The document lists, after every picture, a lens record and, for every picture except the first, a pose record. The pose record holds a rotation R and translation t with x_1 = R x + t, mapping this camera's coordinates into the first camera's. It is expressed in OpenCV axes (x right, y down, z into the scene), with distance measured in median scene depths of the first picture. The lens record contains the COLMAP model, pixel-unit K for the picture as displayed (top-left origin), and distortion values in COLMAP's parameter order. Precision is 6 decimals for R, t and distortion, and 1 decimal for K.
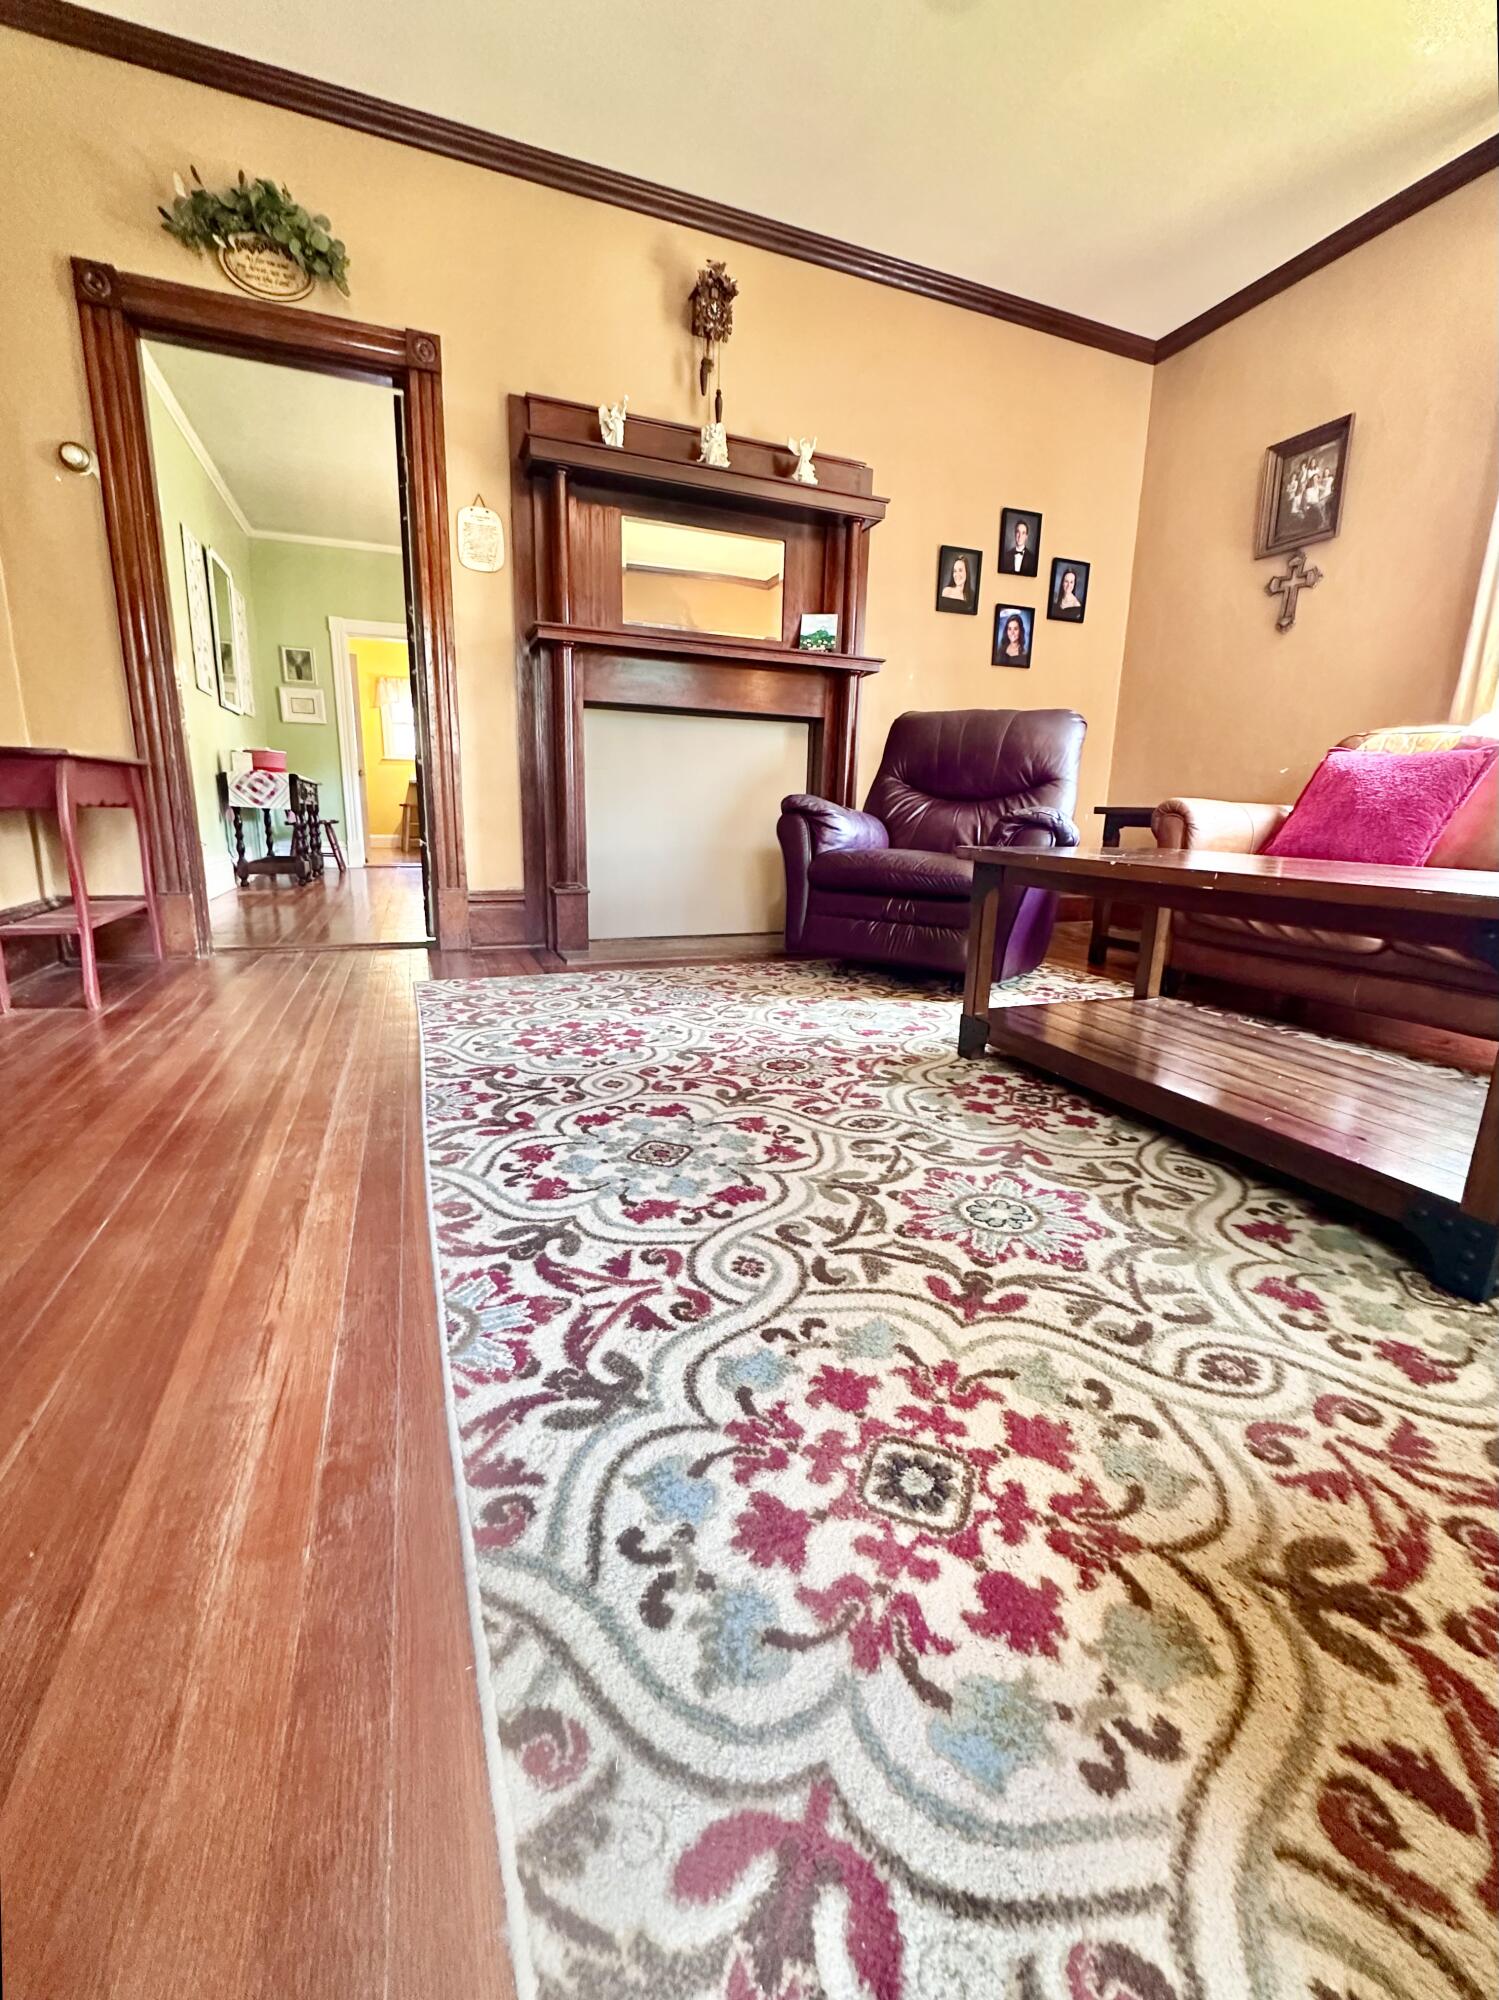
lens RADIAL K [[800.9, 0, 747.2], [0, 800.9, 995.4], [0, 0, 1]] dist [-0.002343, 0.000440]
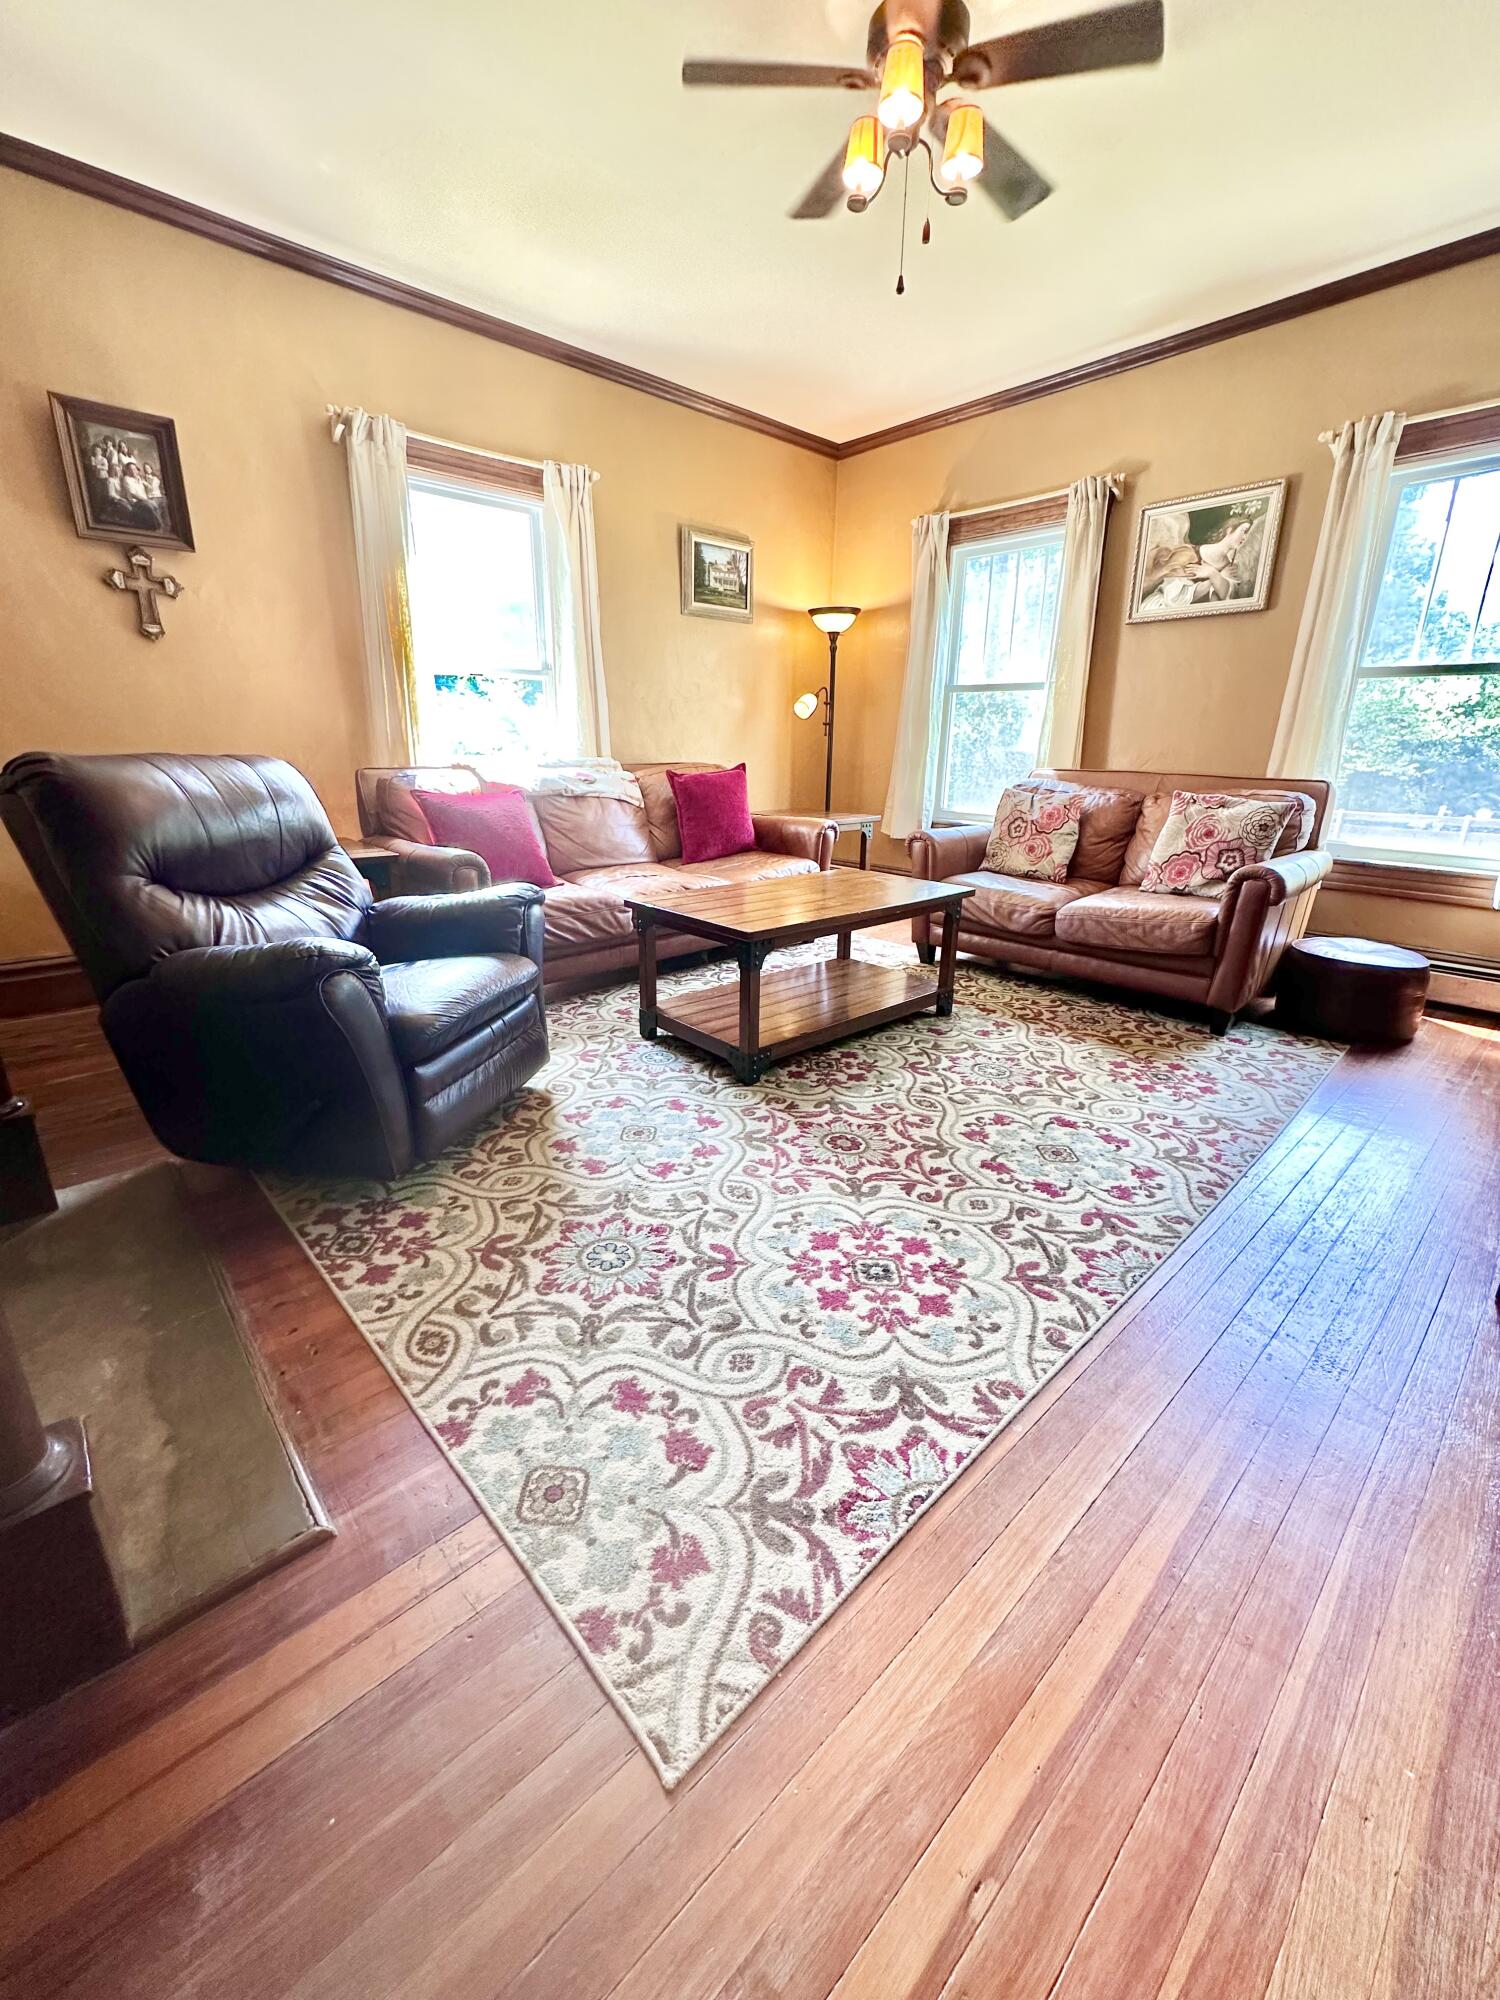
lens RADIAL K [[800.9, 0, 747.7], [0, 800.9, 995.4], [0, 0, 1]] dist [-0.002343, 0.000440]
pose [[-0.345082, -0.315045, 0.884118, -0.972265], [0.195630, 0.897149, 0.396045, -0.667183], [-0.917958, 0.309628, -0.247958, 1.525467]]
